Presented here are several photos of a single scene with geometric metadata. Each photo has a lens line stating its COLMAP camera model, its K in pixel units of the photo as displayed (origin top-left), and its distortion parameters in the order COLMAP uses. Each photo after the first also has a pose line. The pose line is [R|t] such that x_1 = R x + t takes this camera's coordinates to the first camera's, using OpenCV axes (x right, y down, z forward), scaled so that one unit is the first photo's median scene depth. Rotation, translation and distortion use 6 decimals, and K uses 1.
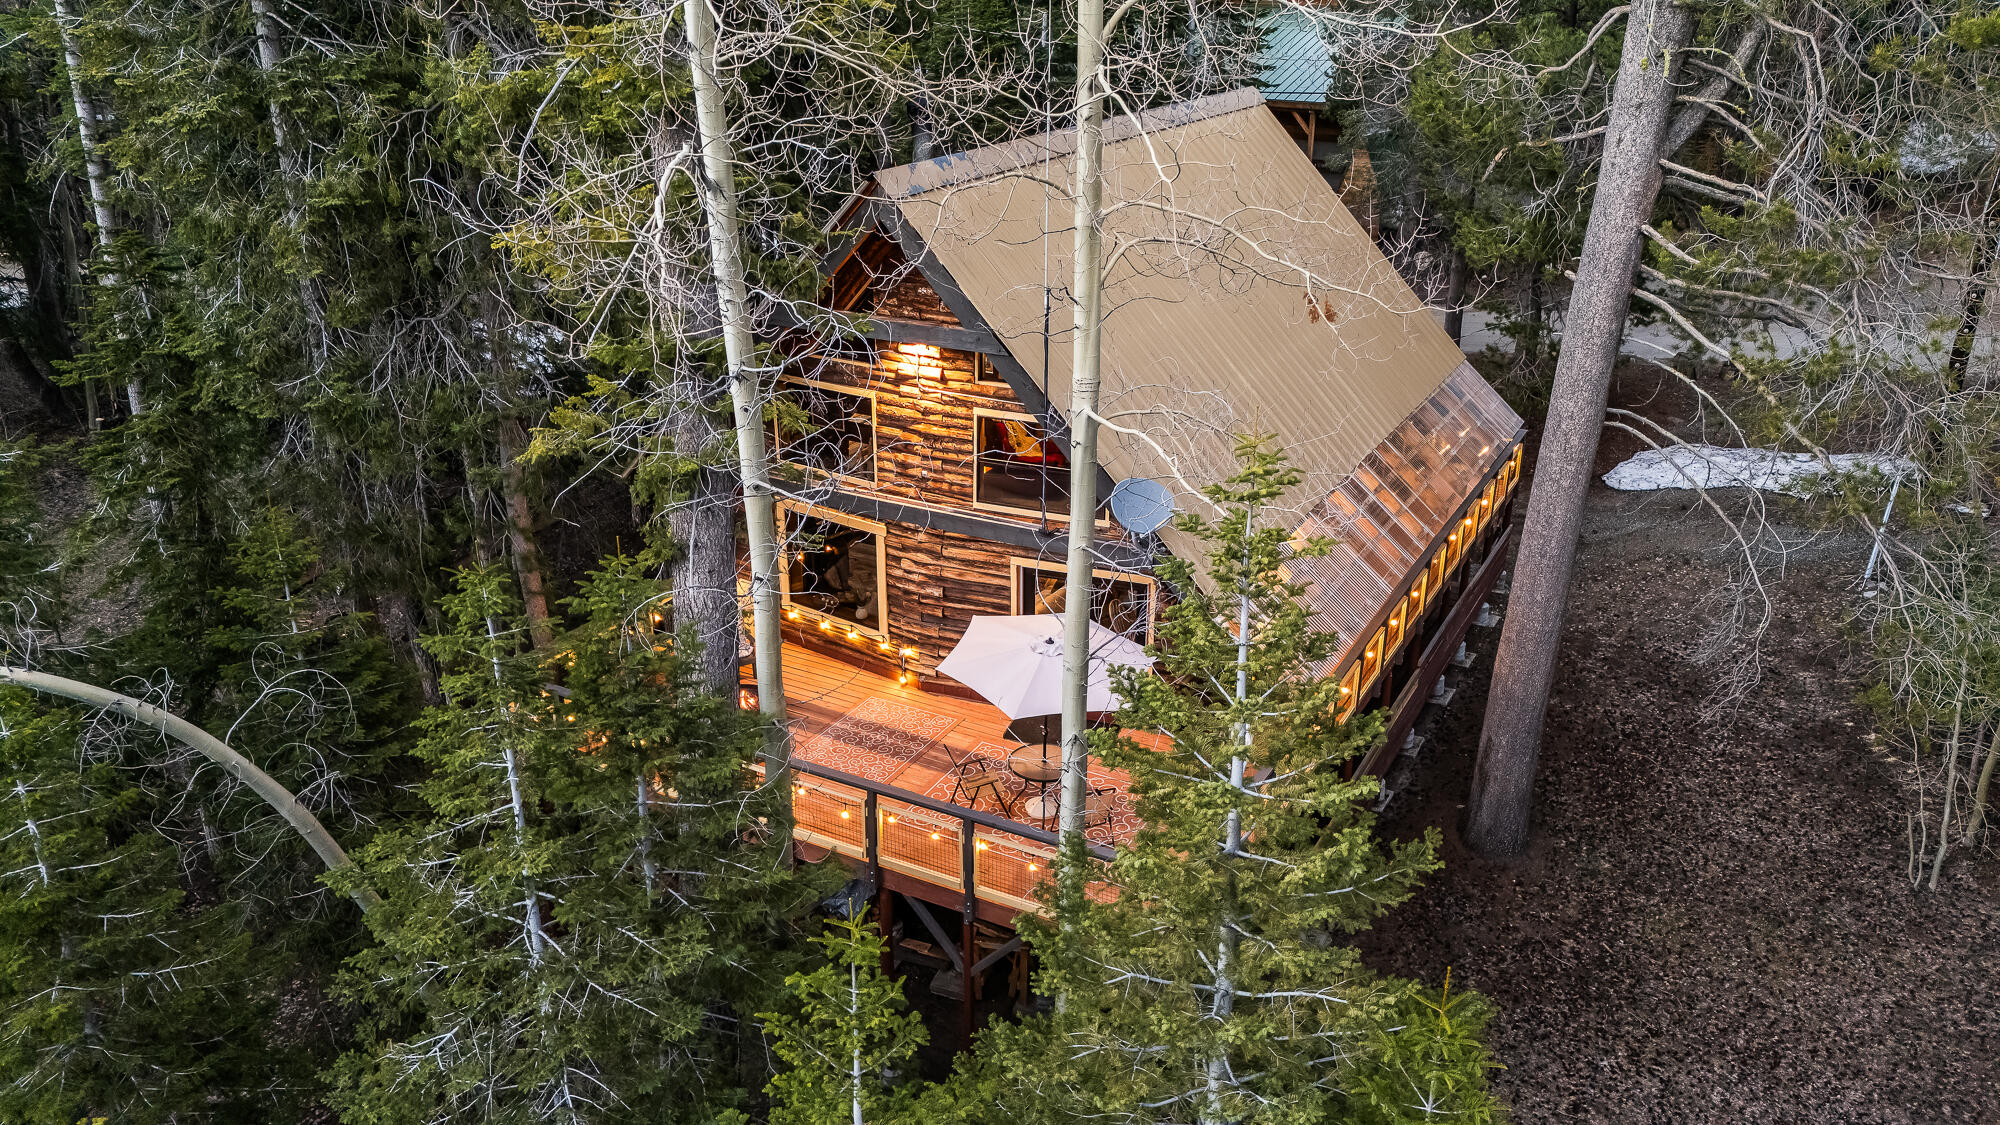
lens RADIAL K [[1455.9, 0, 996.9], [0, 1455.9, 568.9], [0, 0, 1]] dist [0.088328, -0.089858]
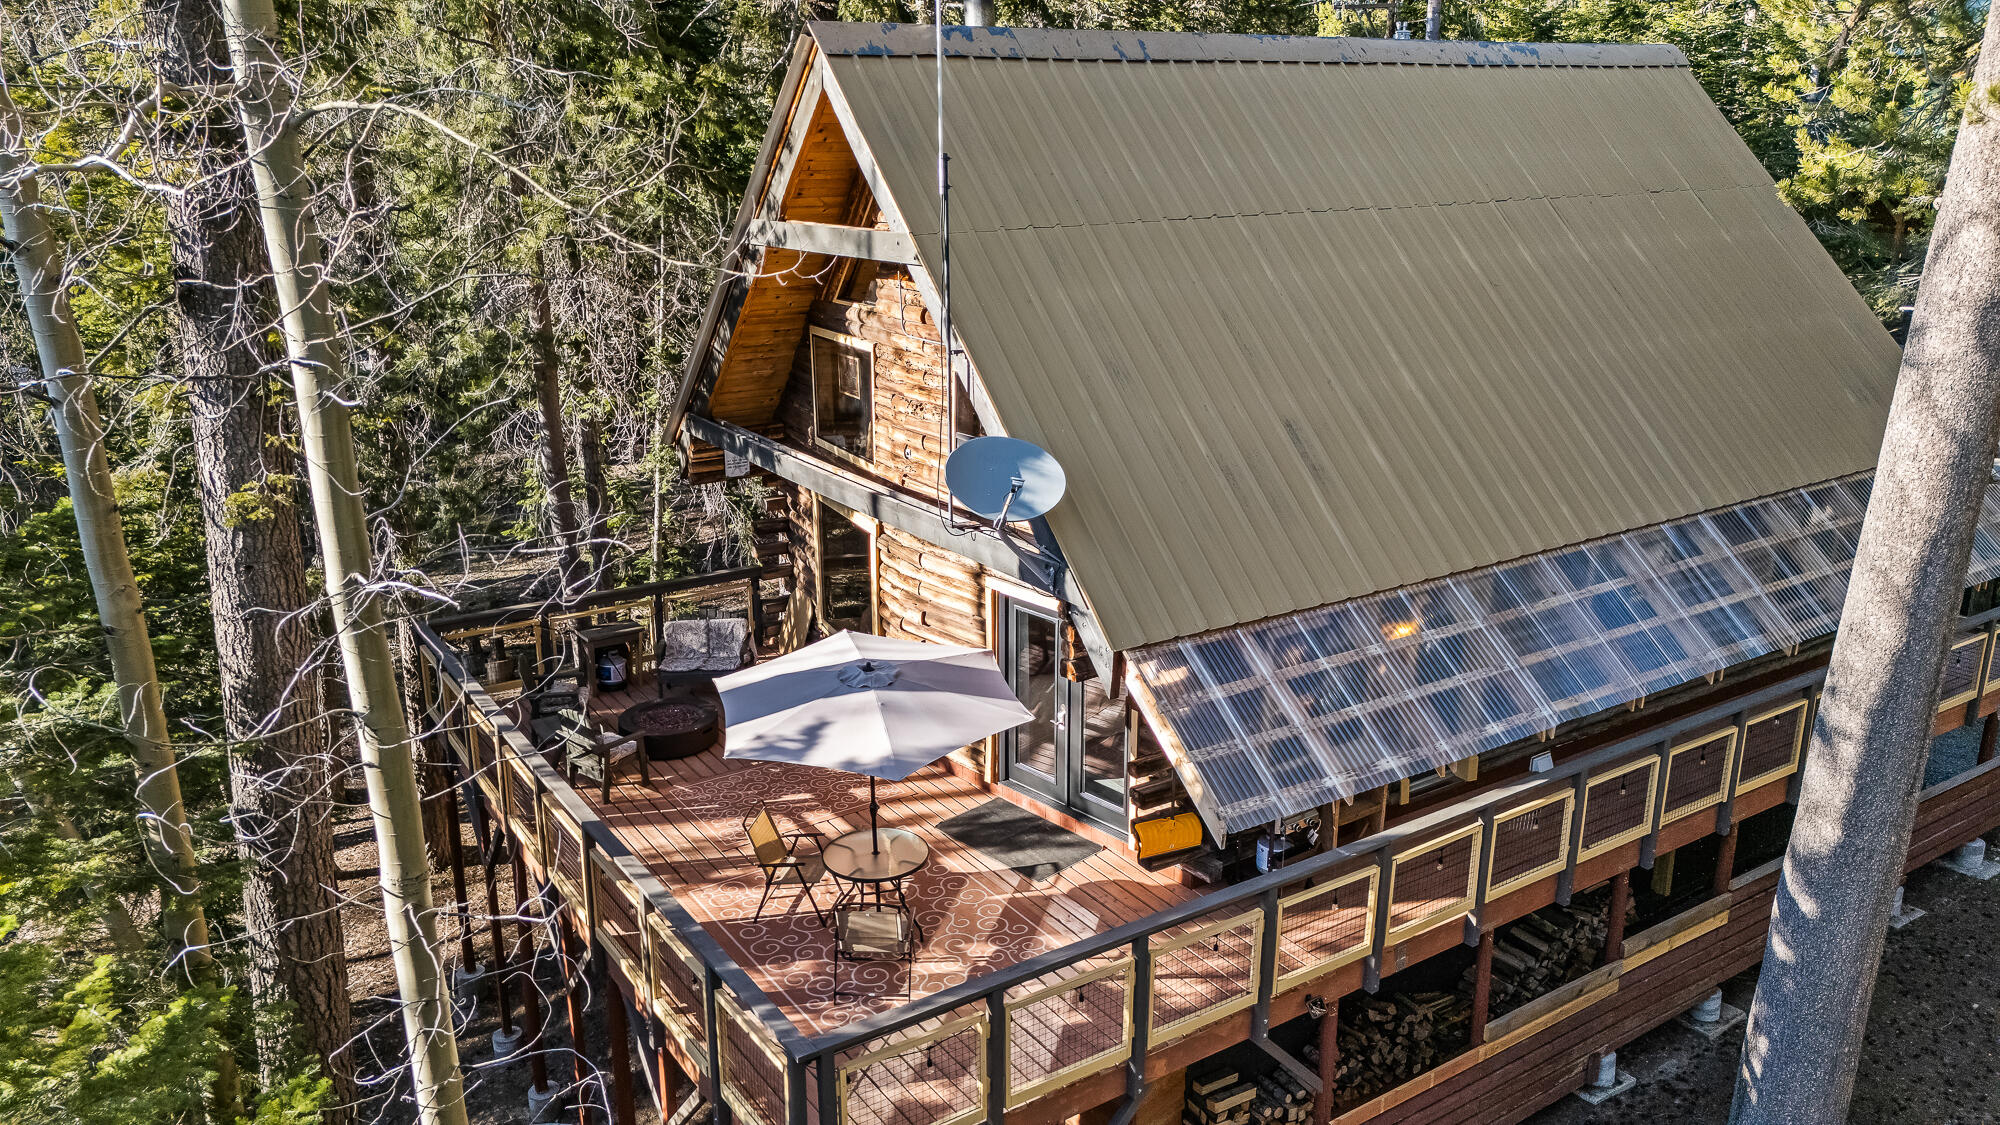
lens RADIAL K [[1455.9, 0, 996.9], [0, 1455.9, 568.9], [0, 0, 1]] dist [0.088328, -0.089858]
pose [[0.890762, 0.129835, -0.435529, 0.326658], [-0.171471, 0.983509, -0.057508, 0.028244], [0.420880, 0.125907, 0.898336, 0.358293]]
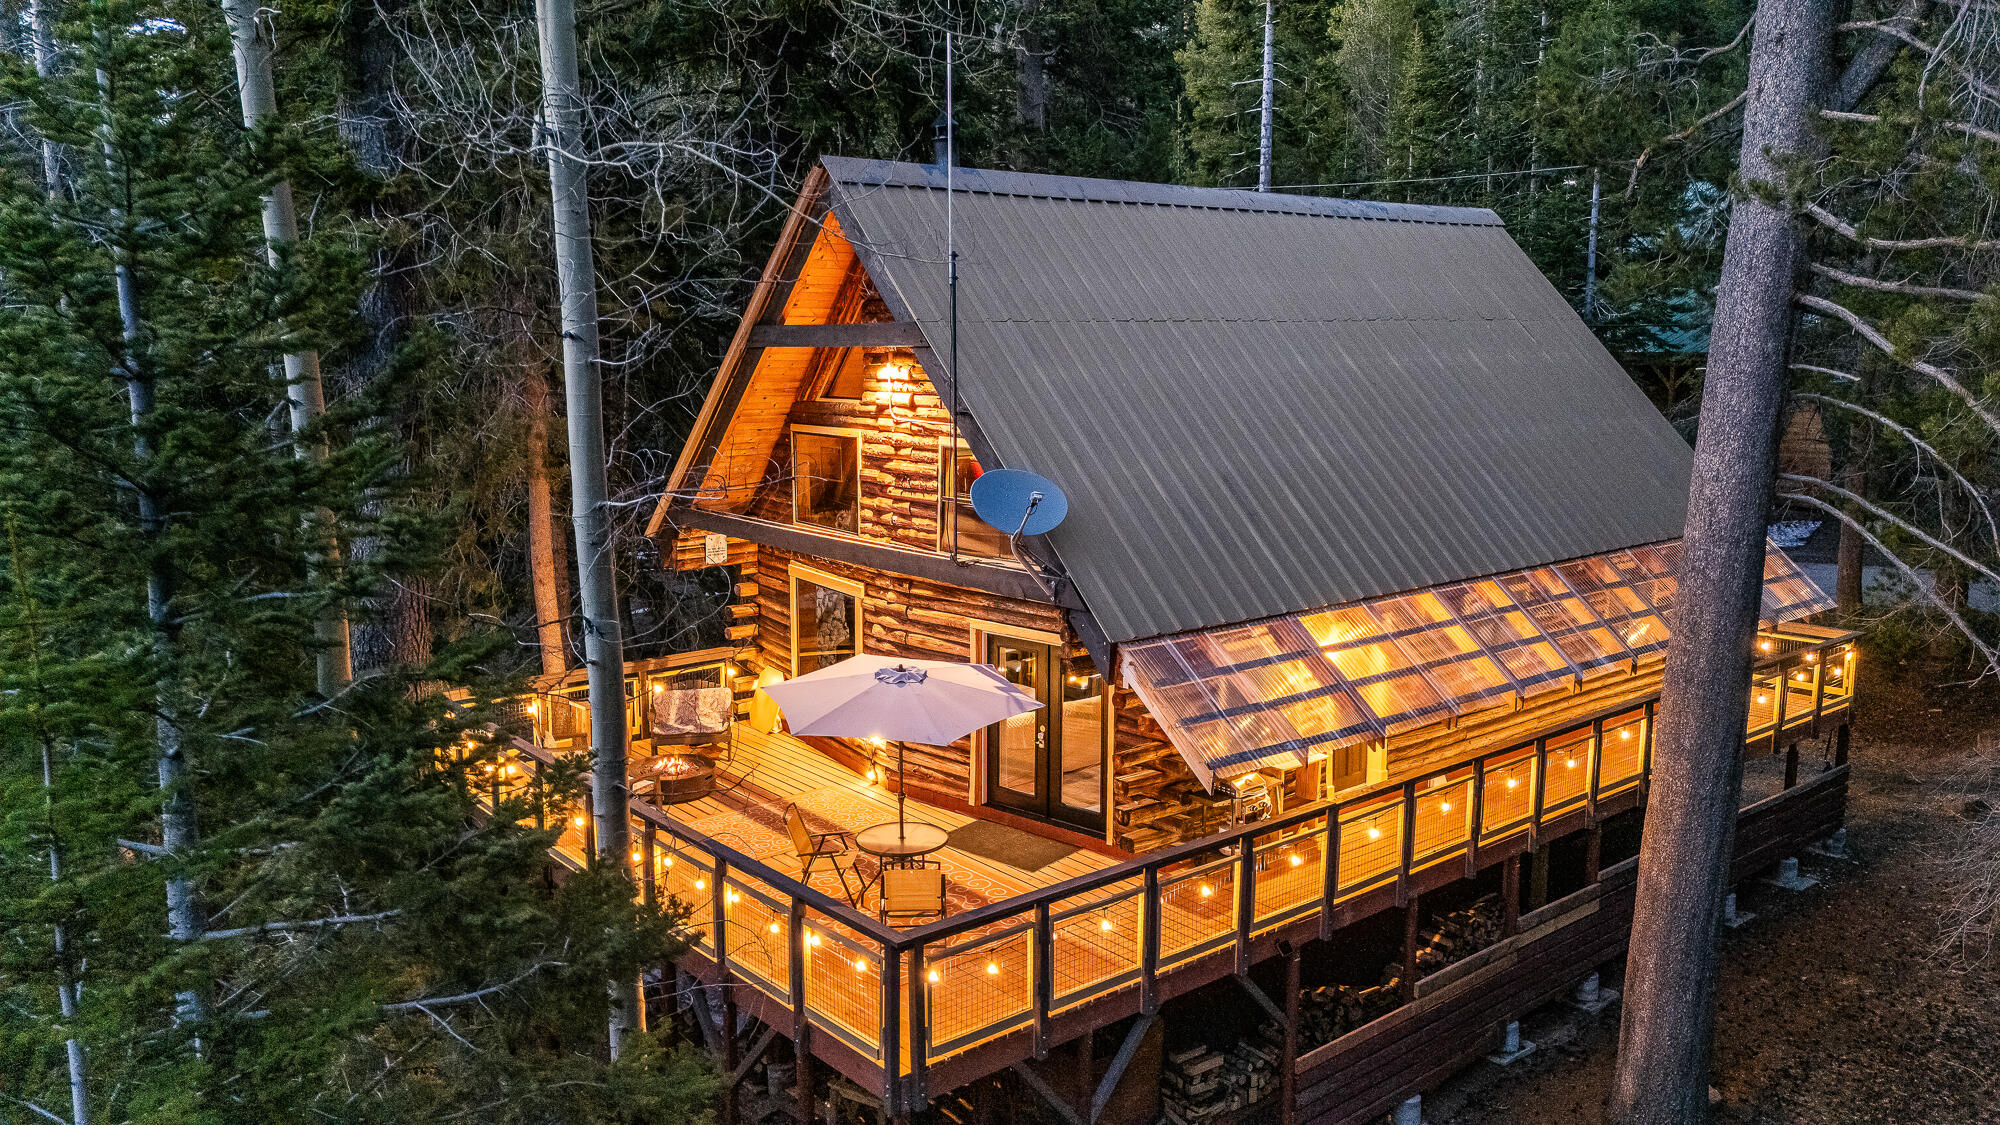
lens RADIAL K [[1455.9, 0, 996.9], [0, 1455.9, 568.9], [0, 0, 1]] dist [0.088328, -0.089858]
pose [[0.935823, 0.060610, -0.347221, 0.310043], [-0.137822, 0.969597, -0.202205, 0.129754], [0.324409, 0.237083, 0.915724, 0.239385]]
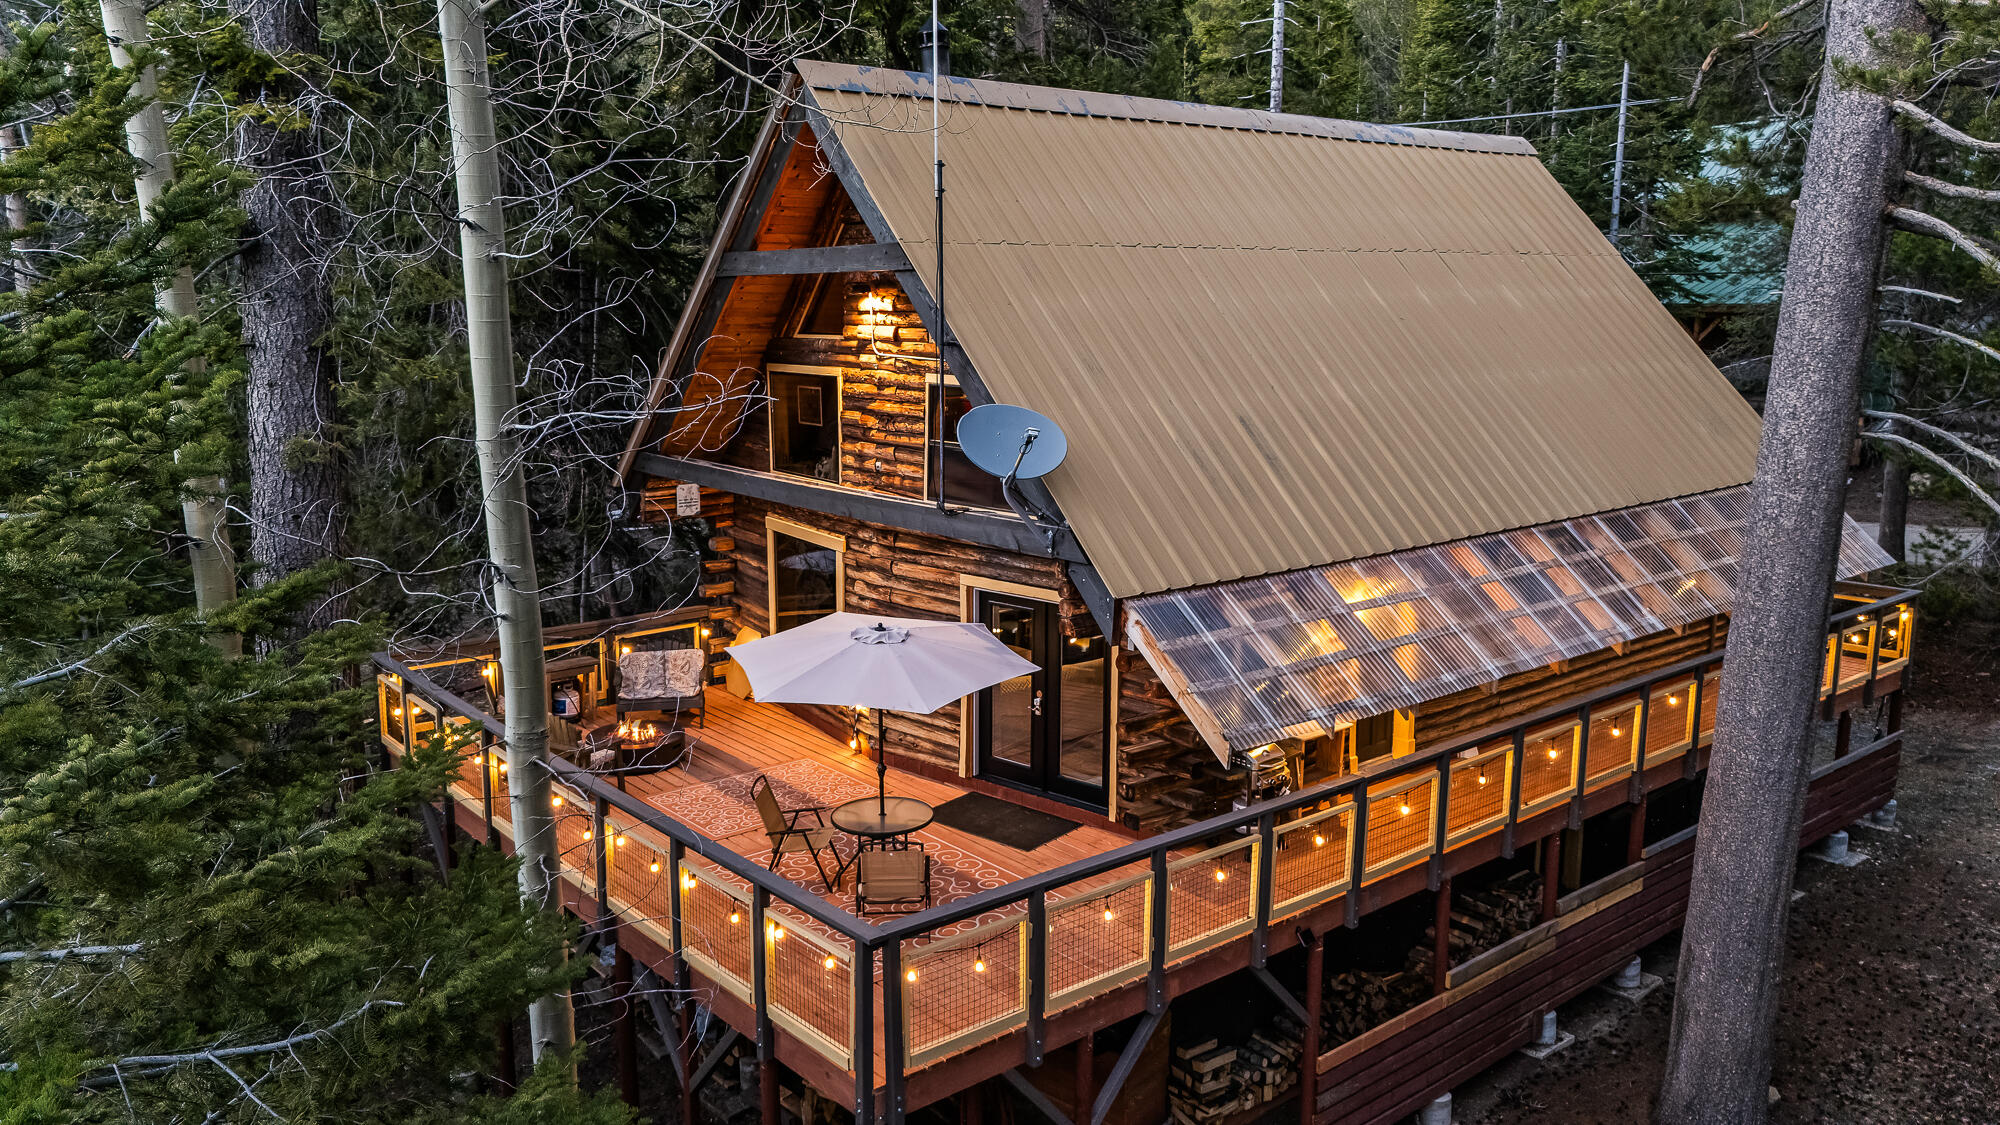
lens RADIAL K [[1465.4, 0, 995.4], [0, 1465.4, 568.5], [0, 0, 1]] dist [0.082369, -0.089406]
pose [[0.935067, 0.070093, -0.347472, 0.290954], [-0.139123, 0.974169, -0.177875, 0.121766], [0.326029, 0.214667, 0.920665, 0.305189]]
